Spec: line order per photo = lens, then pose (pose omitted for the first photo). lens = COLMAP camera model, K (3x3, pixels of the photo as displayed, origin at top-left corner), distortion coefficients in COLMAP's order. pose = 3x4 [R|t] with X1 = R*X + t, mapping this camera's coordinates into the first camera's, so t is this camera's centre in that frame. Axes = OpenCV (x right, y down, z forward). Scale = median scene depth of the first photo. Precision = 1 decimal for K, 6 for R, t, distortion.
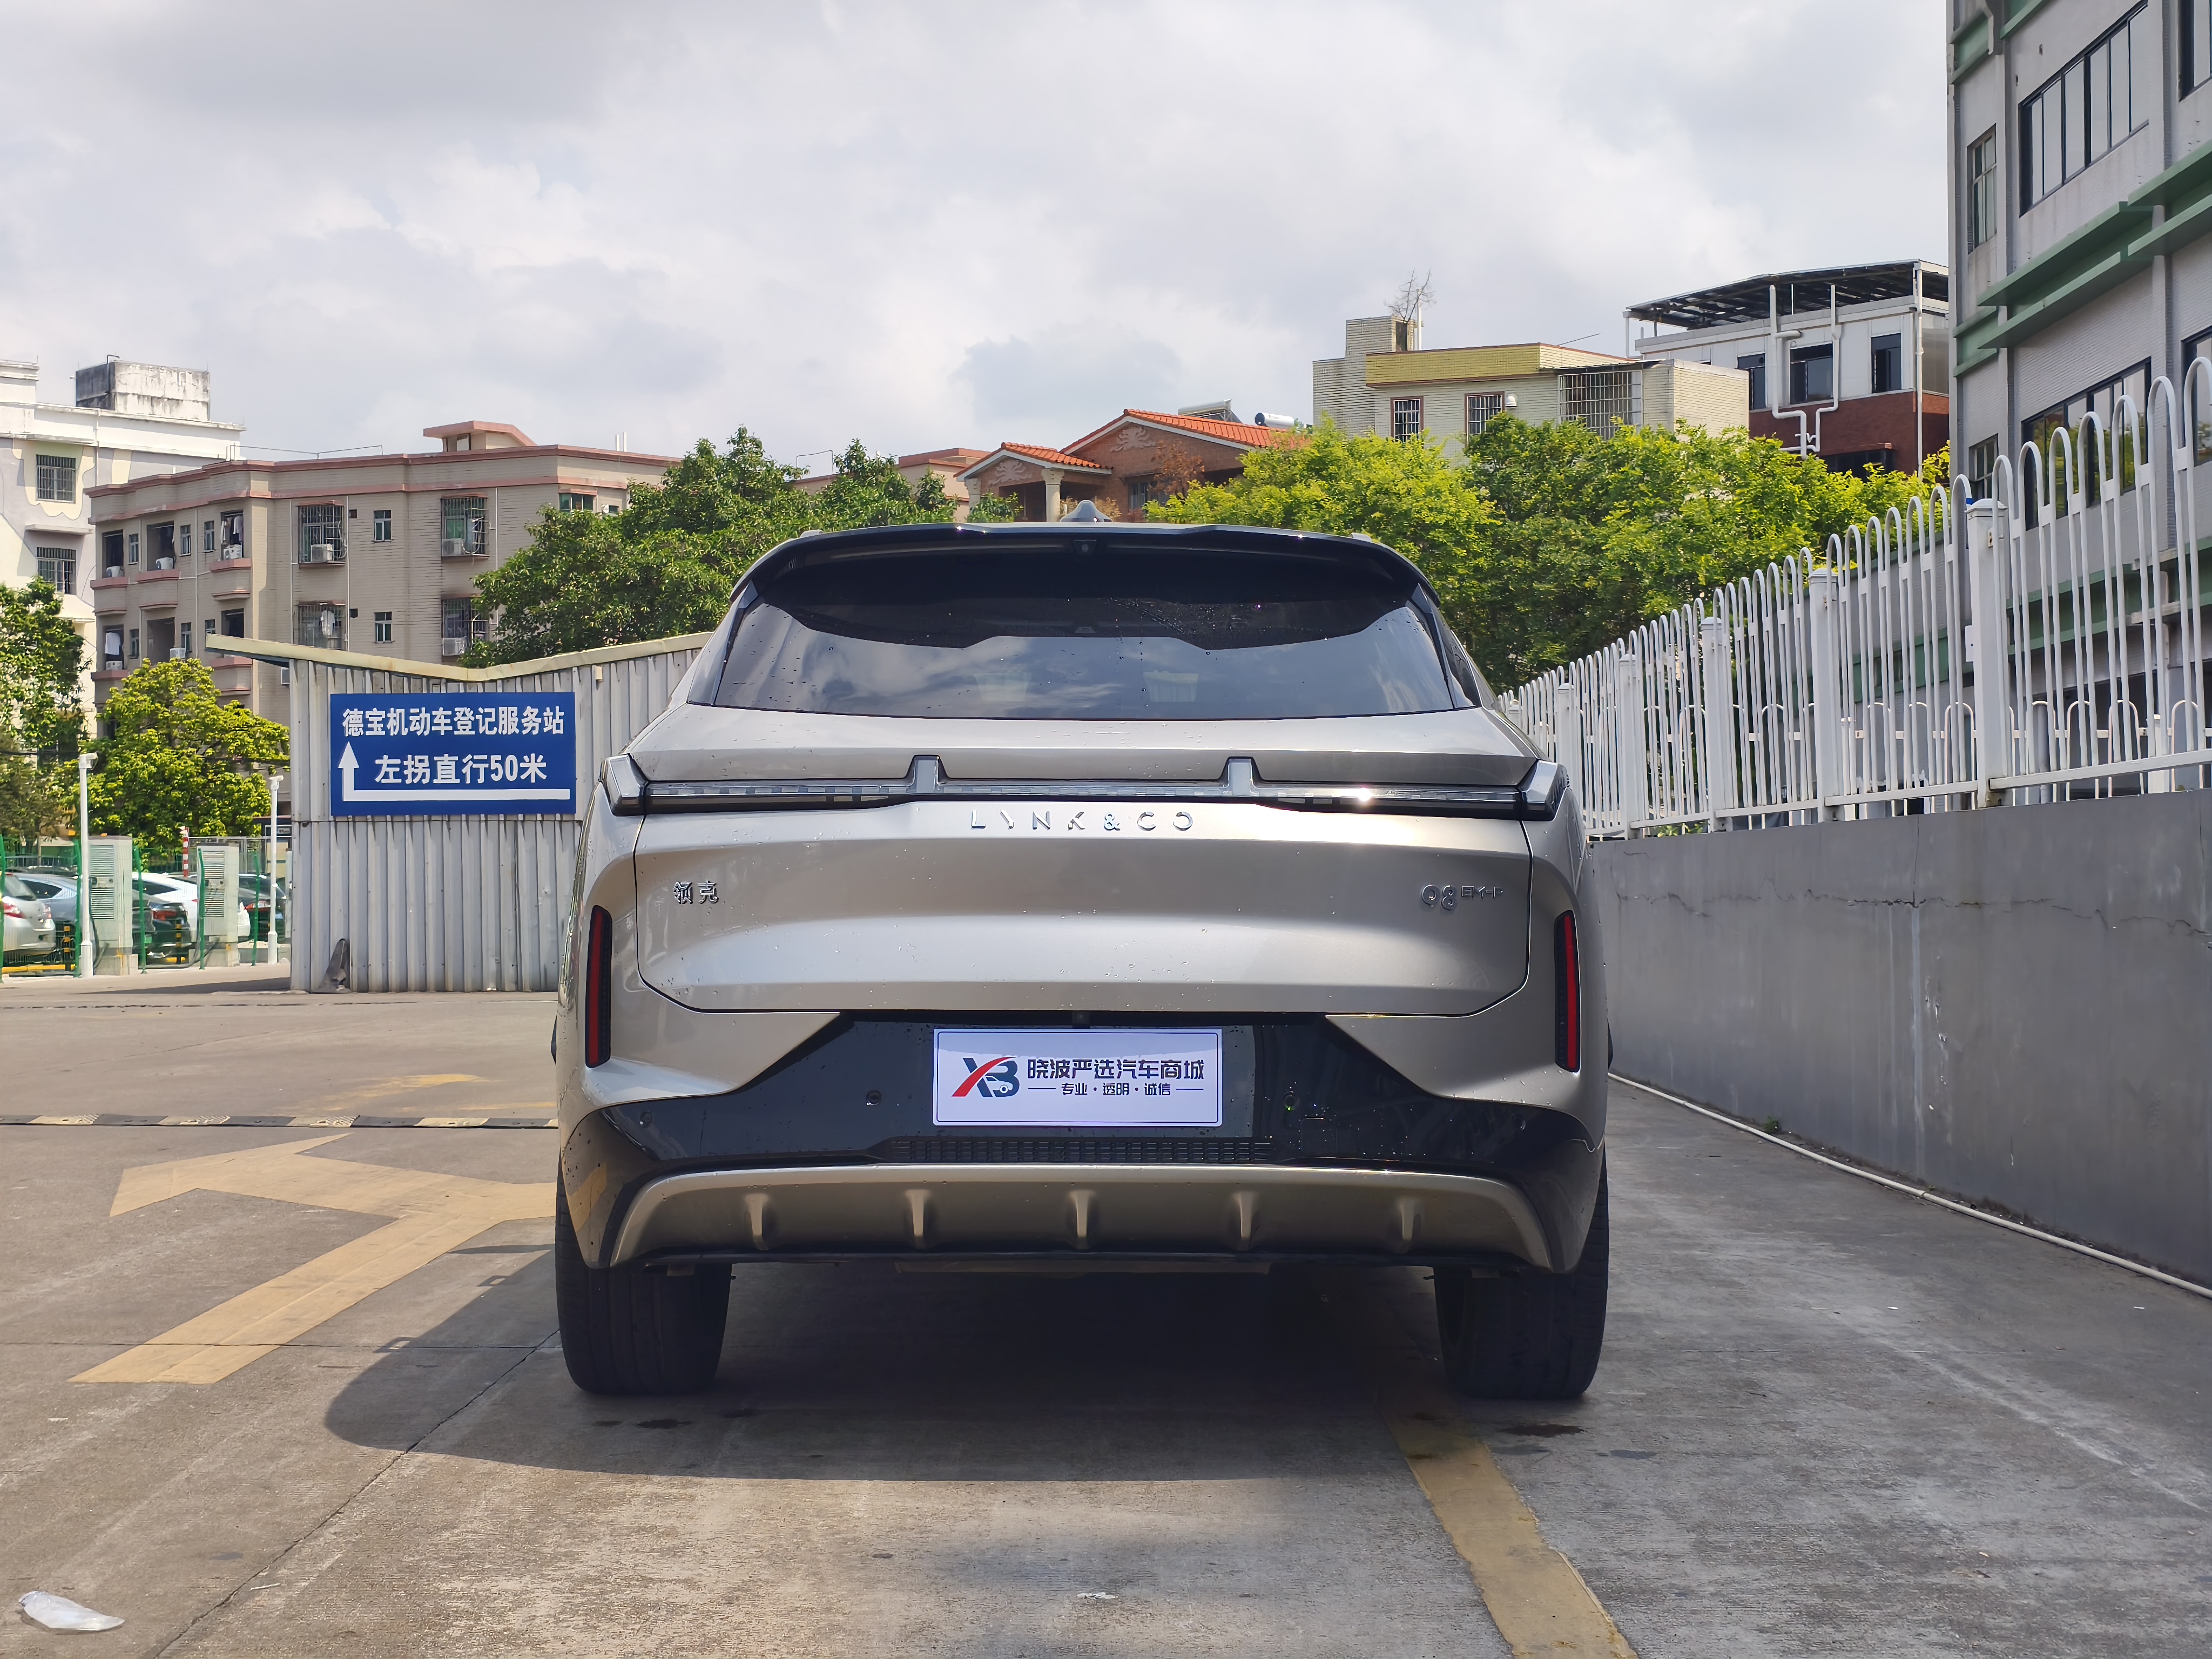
lens RADIAL K [[3291.8, 0, 1102.7], [0, 3291.8, 832.6], [0, 0, 1]] dist [0.153054, -0.458848]
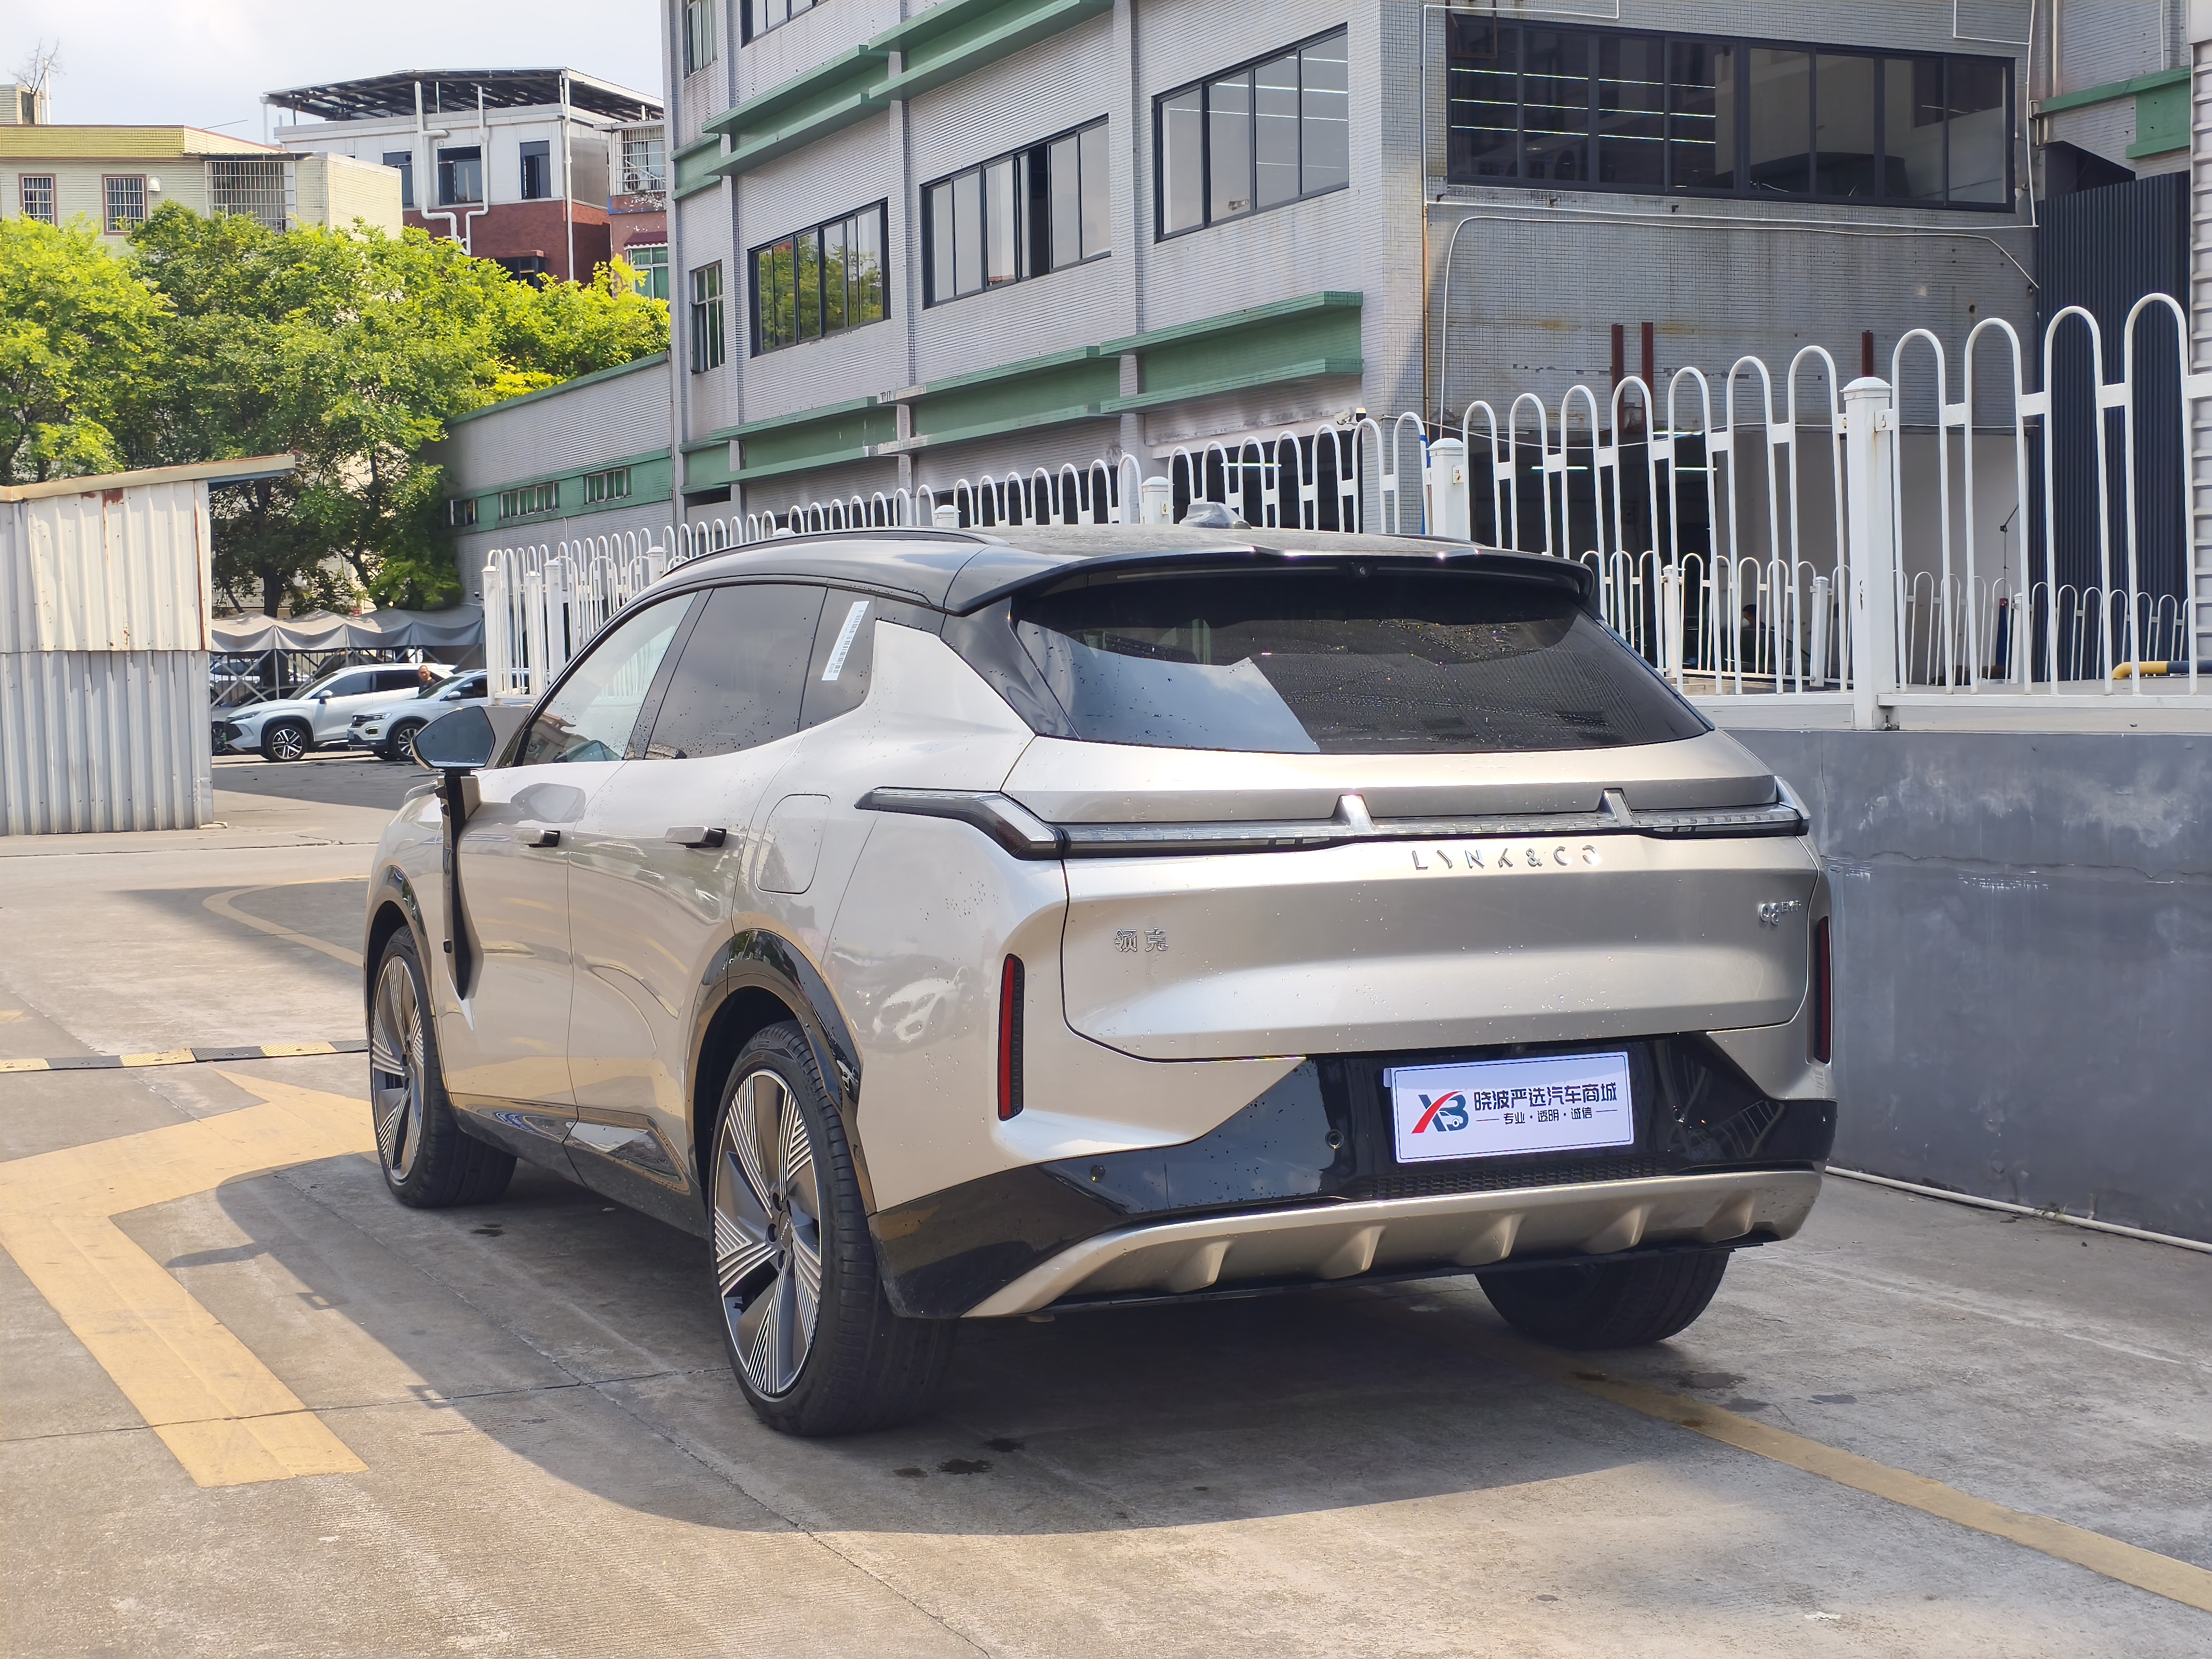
lens RADIAL K [[3291.8, 0, 1102.7], [0, 3291.8, 832.6], [0, 0, 1]] dist [0.153054, -0.458848]
pose [[0.904307, -0.030867, 0.425765, -0.160263], [0.003467, 0.997881, 0.064978, -0.022596], [-0.426868, -0.057284, 0.902498, 0.035224]]
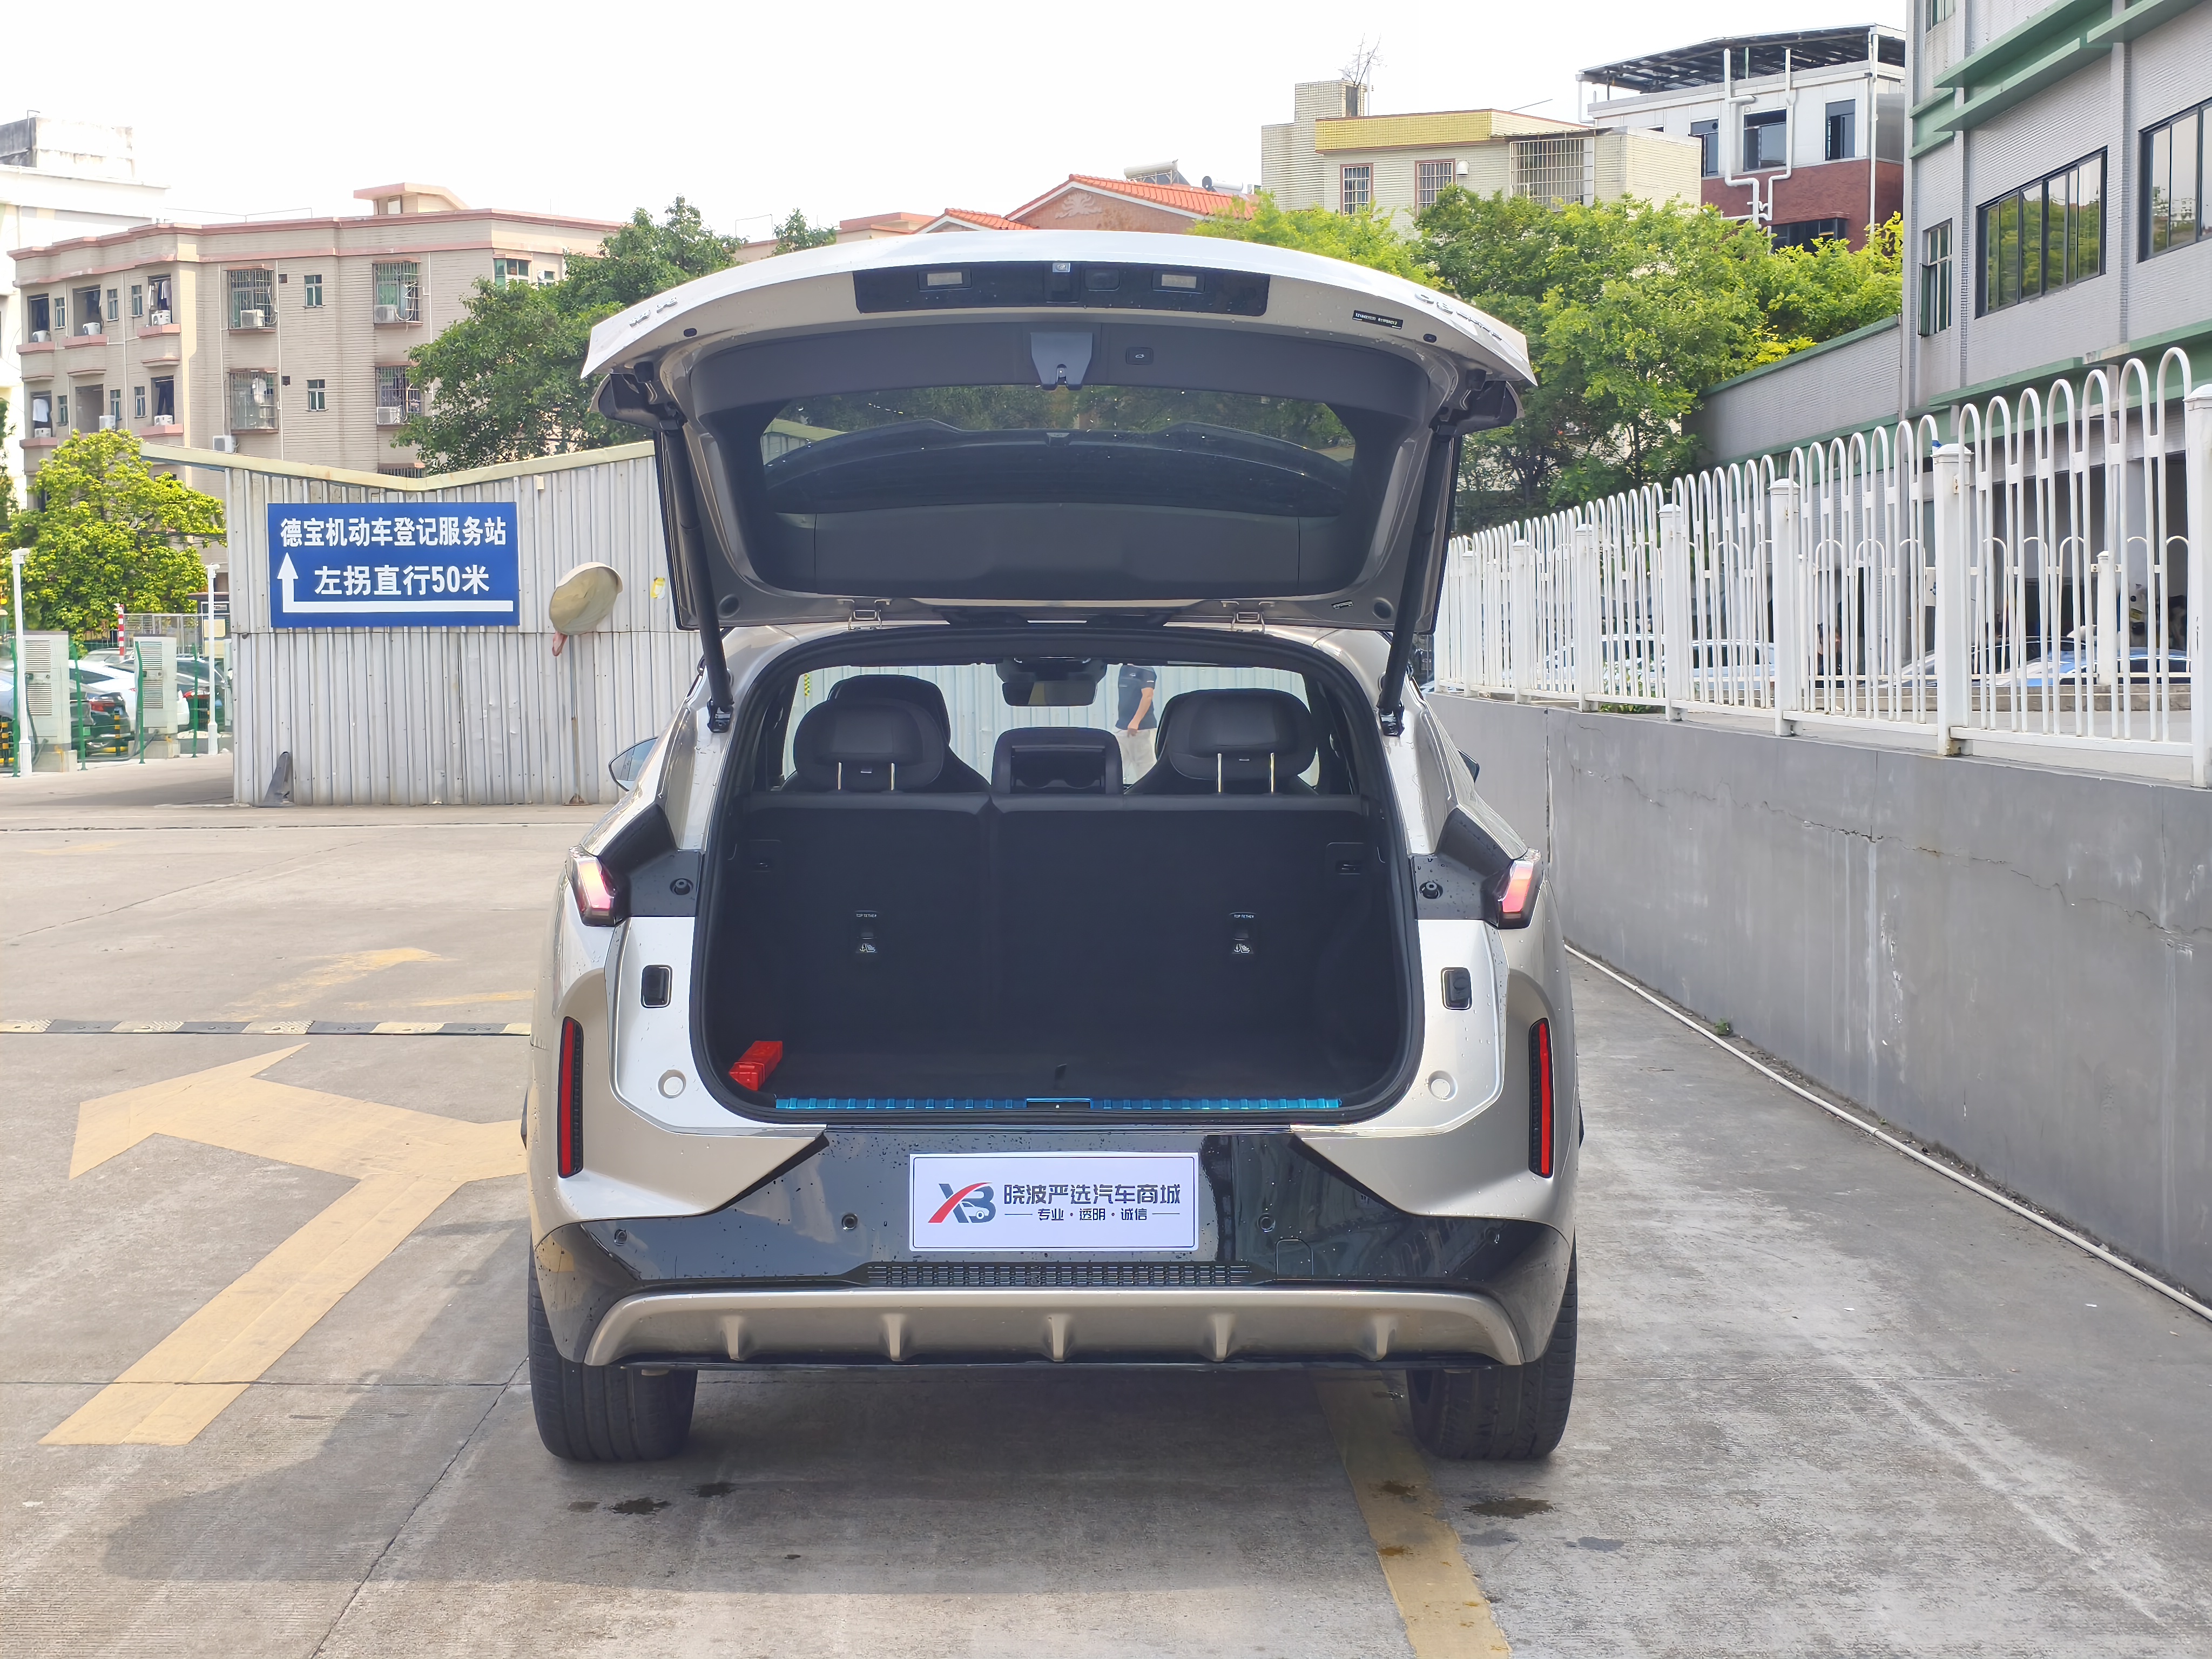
lens RADIAL K [[3295.7, 0, 1112.5], [0, 3295.7, 842.3], [0, 0, 1]] dist [0.141839, -0.401474]
pose [[0.999797, -0.001386, 0.020101, -0.002795], [-0.000214, 0.996843, 0.079392, -0.032439], [-0.020148, -0.079380, 0.996641, 0.002954]]
